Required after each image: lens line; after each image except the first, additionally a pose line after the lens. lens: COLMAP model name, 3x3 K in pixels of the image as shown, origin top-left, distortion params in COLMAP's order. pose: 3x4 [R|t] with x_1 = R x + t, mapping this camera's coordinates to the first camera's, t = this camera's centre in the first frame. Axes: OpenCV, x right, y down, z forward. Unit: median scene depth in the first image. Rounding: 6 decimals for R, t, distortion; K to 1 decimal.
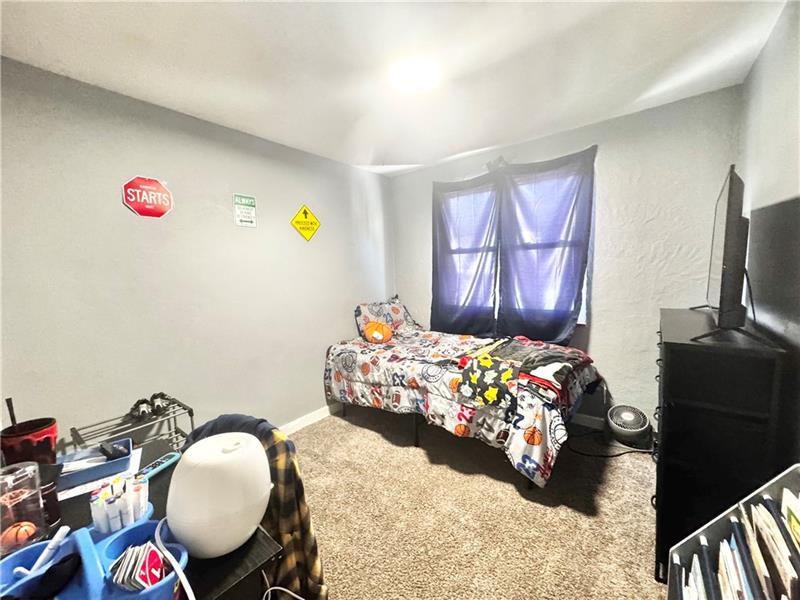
lens RADIAL K [[318.9, 0, 400.0], [0, 318.9, 300.0], [0, 0, 1]] dist [-0.000419, -0.000100]
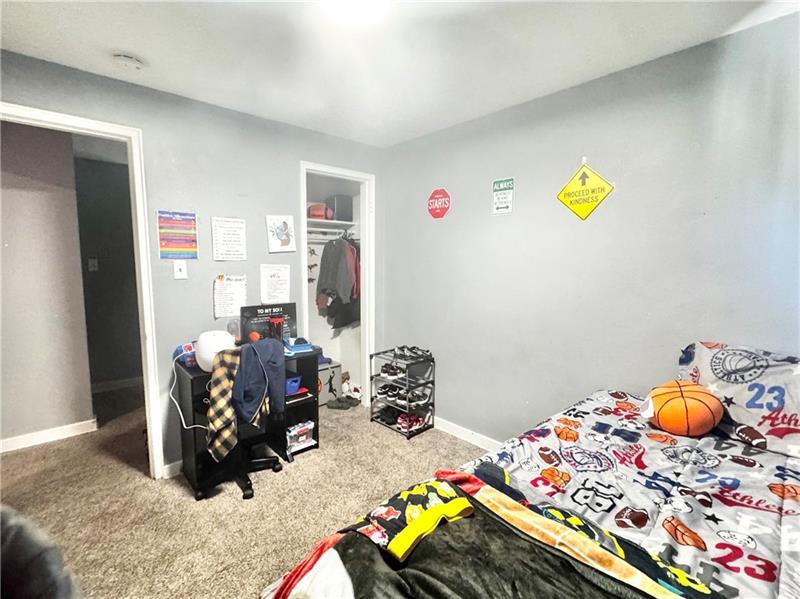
lens RADIAL K [[364.5, 0, 400.0], [0, 364.5, 299.5], [0, 0, 1]] dist [-0.001555, 0.000216]
pose [[-0.149388, 0.138942, -0.978968, 0.616759], [-0.097280, 0.983209, 0.154389, -0.118114], [0.983982, 0.118298, -0.133363, 0.868048]]
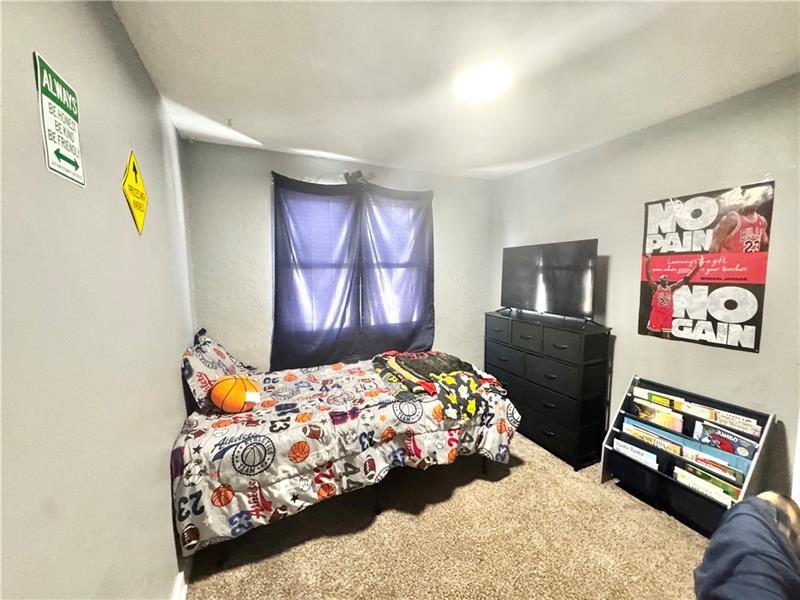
lens RADIAL K [[319.9, 0, 397.2], [0, 319.9, 301.1], [0, 0, 1]] dist [0.000111, 0.000212]
pose [[0.447954, -0.061407, 0.891945, -0.615970], [0.081226, 0.996308, 0.027798, -0.089312], [-0.890359, 0.059997, 0.451288, 0.569700]]
